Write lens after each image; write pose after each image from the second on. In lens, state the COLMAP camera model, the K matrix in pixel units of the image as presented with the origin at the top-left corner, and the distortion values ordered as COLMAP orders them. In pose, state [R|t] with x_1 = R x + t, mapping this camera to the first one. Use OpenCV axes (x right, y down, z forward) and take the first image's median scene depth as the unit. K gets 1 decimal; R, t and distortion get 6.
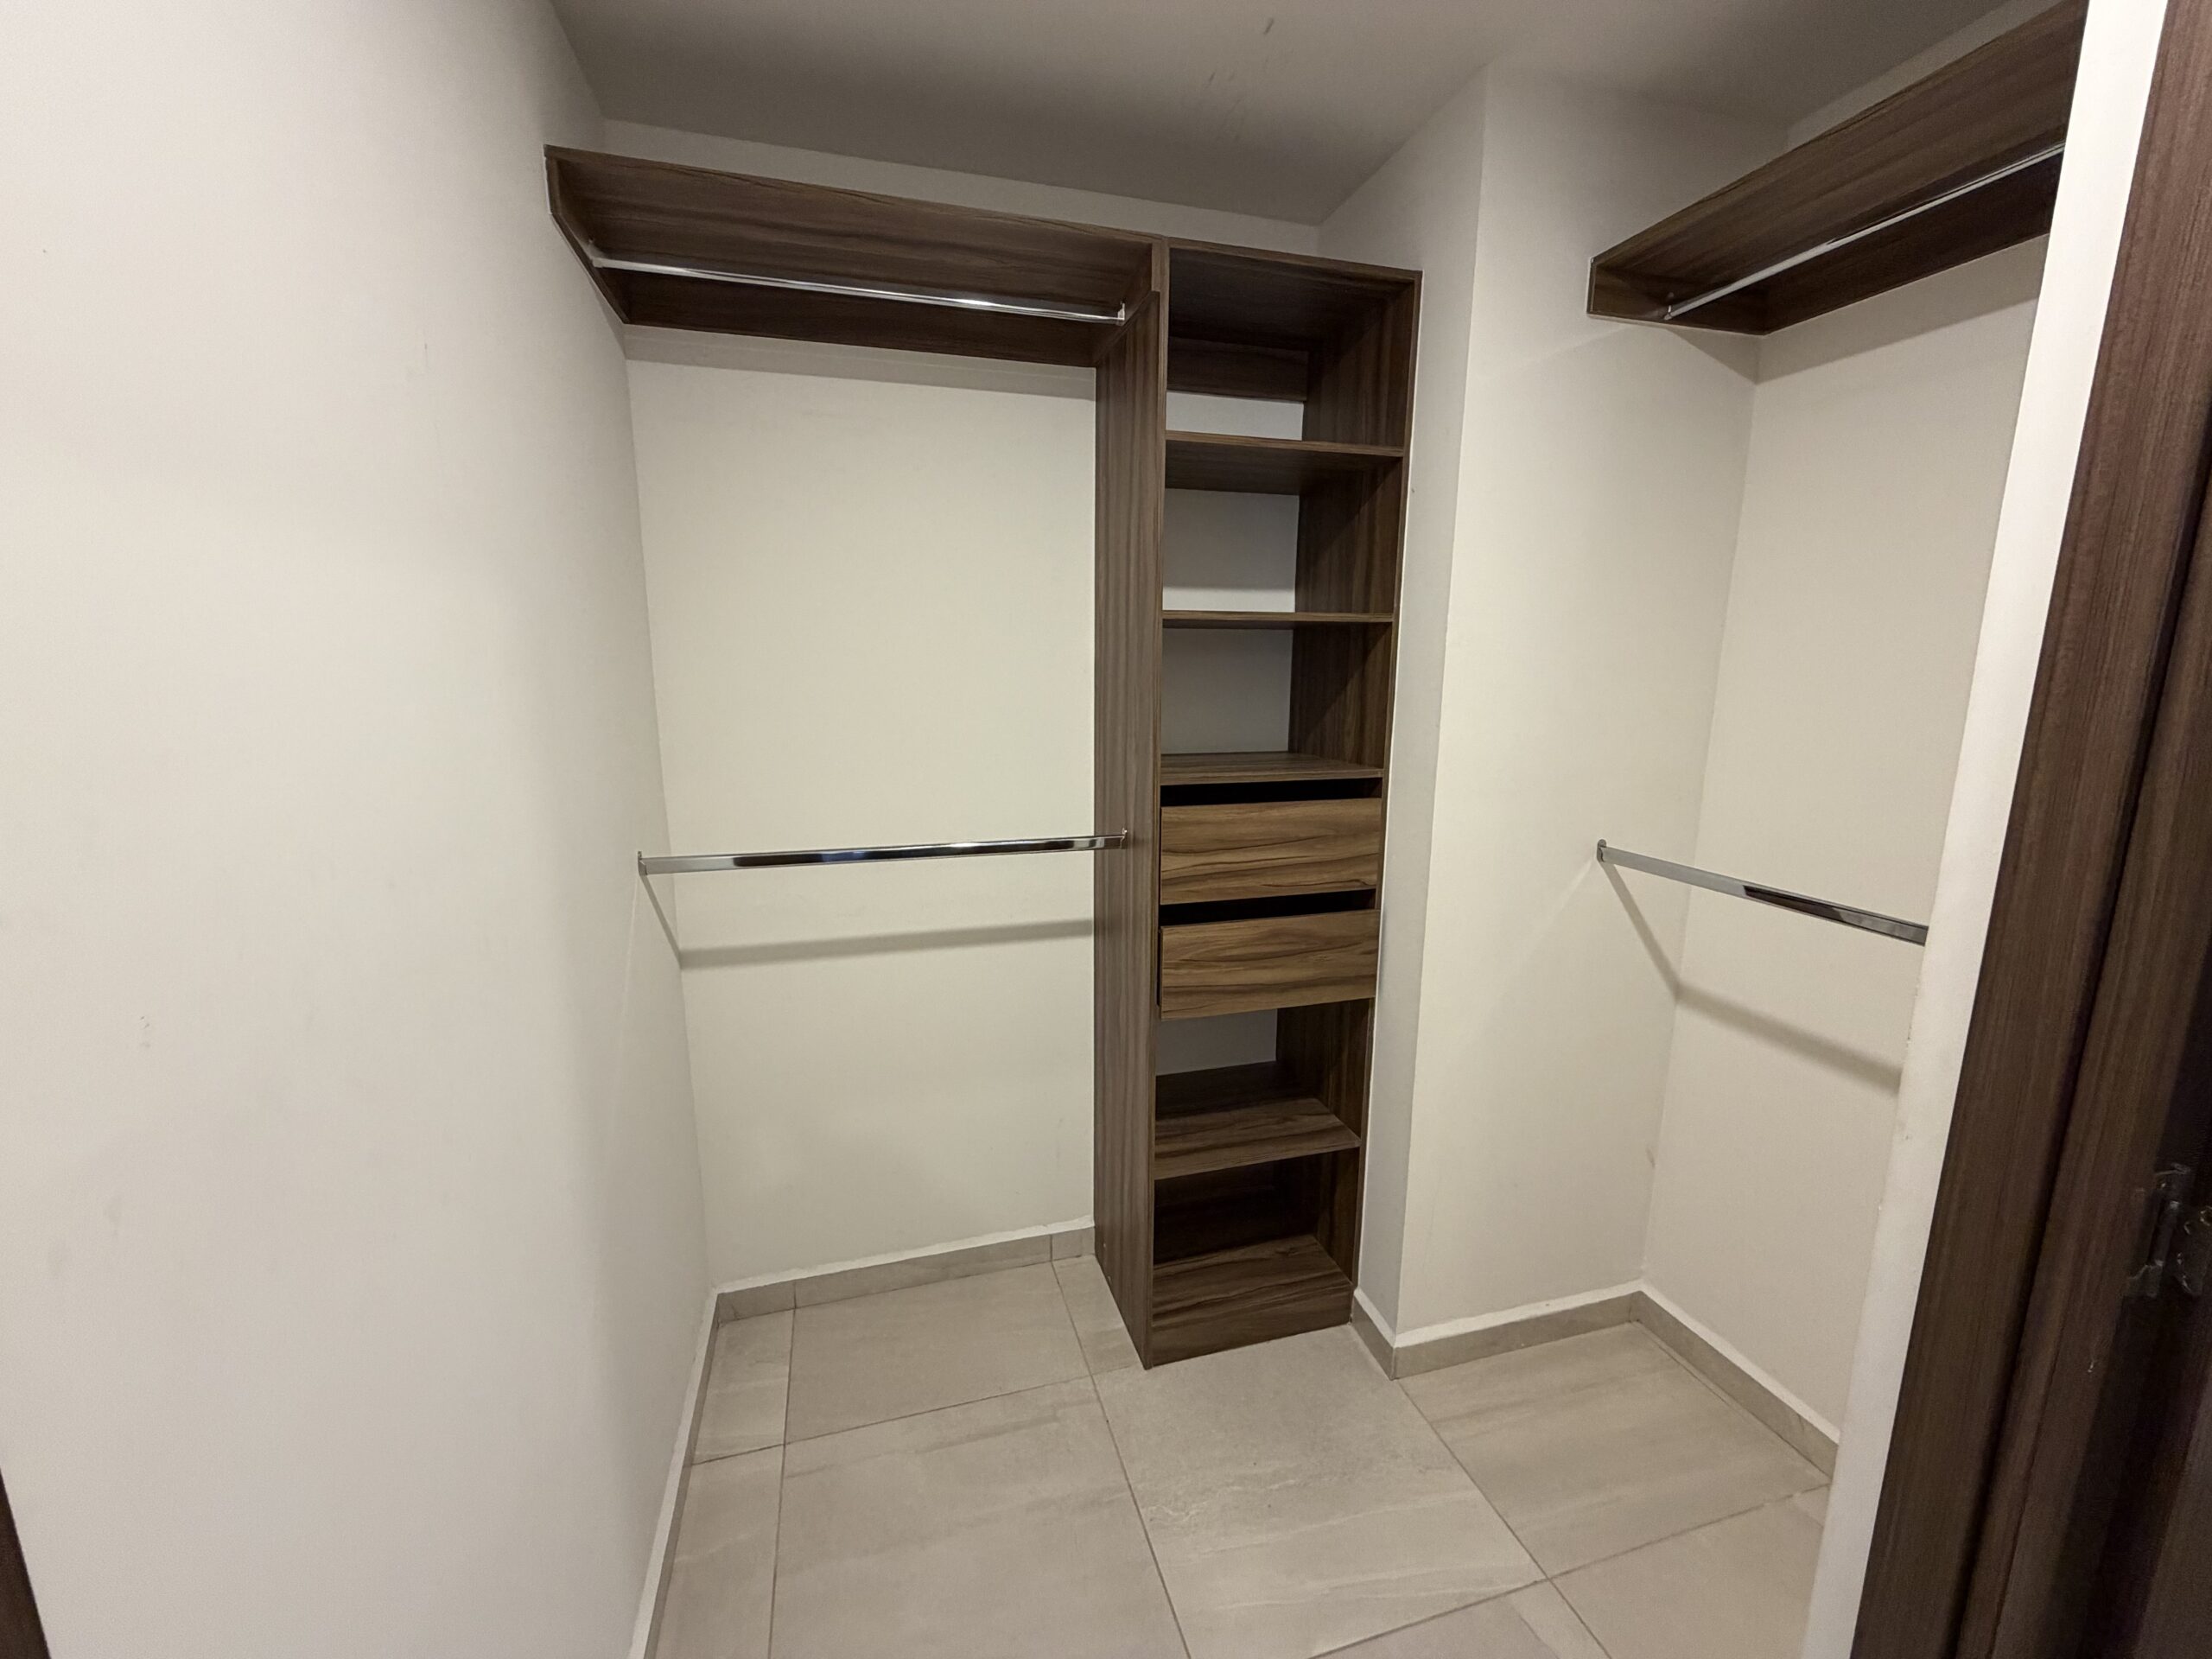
lens RADIAL K [[885.3, 0, 1106.0], [0, 885.3, 829.5], [0, 0, 1]] dist [0.000317, -0.000380]
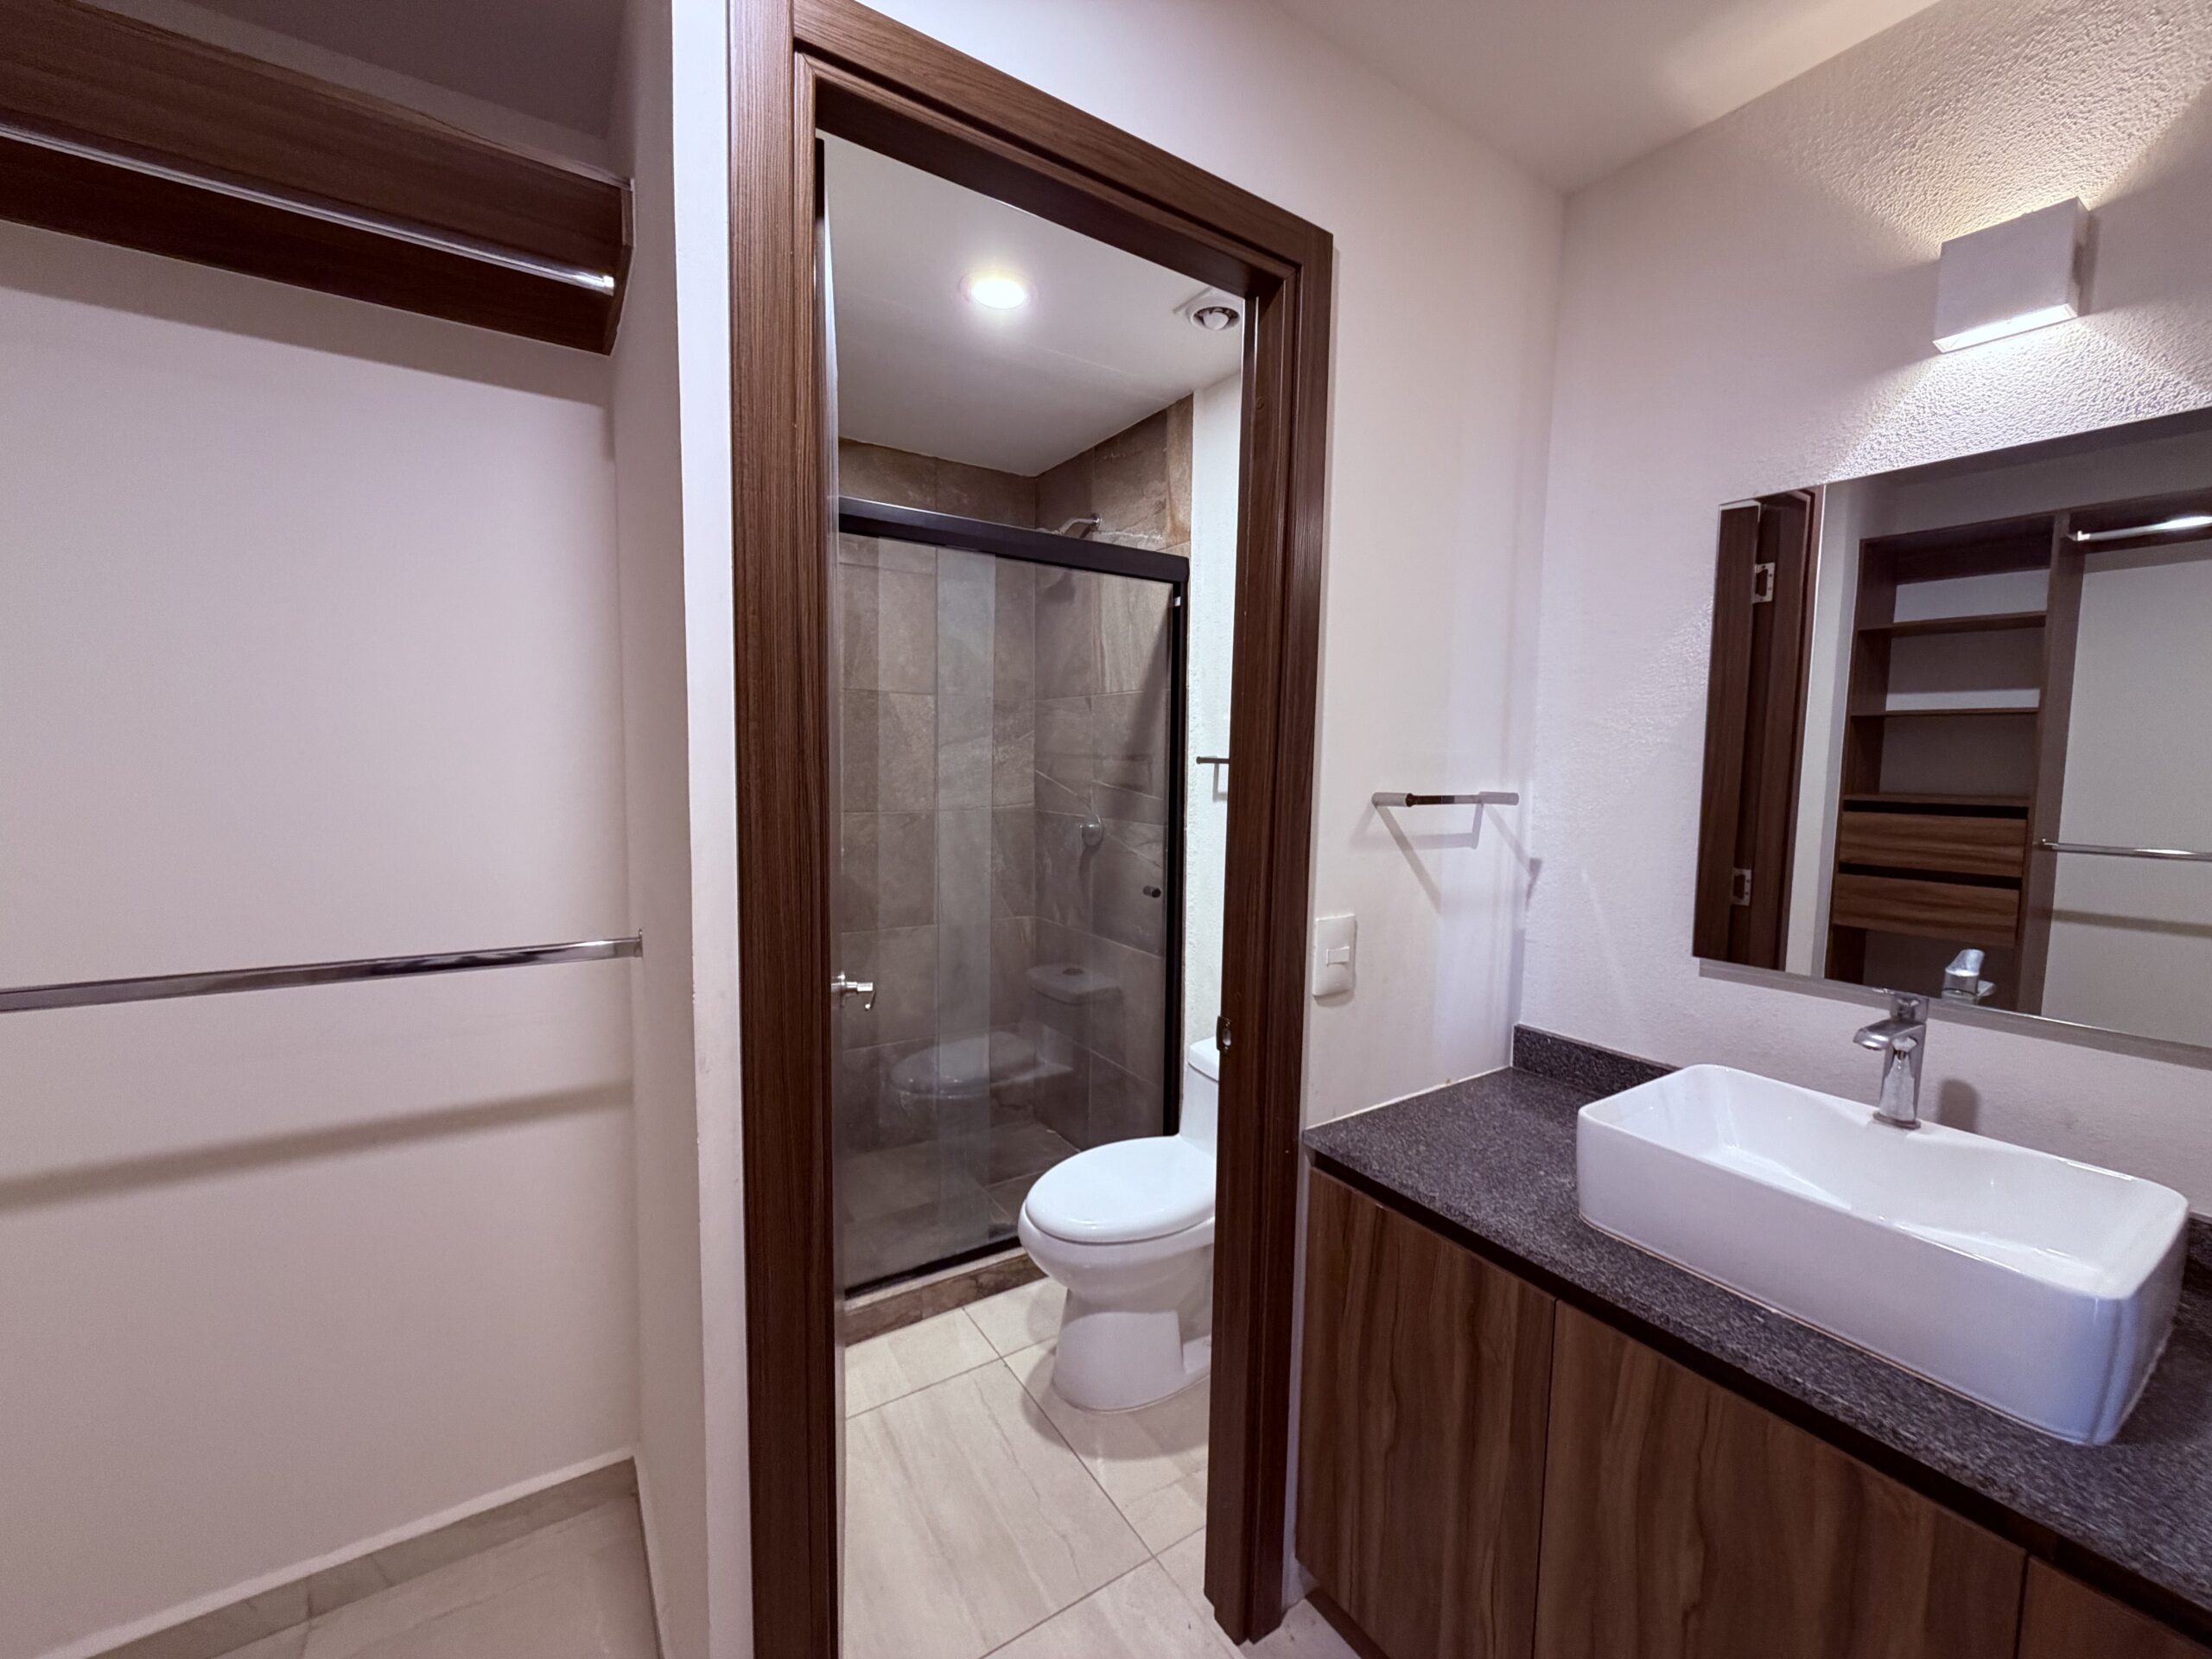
lens RADIAL K [[885.2, 0, 1126.9], [0, 885.2, 830.9], [0, 0, 1]] dist [-0.000778, 0.000302]
pose [[0.953234, -0.012555, 0.301973, 0.880494], [0.041945, 0.994964, -0.091038, 0.145166], [-0.299309, 0.099447, 0.948960, -0.391991]]
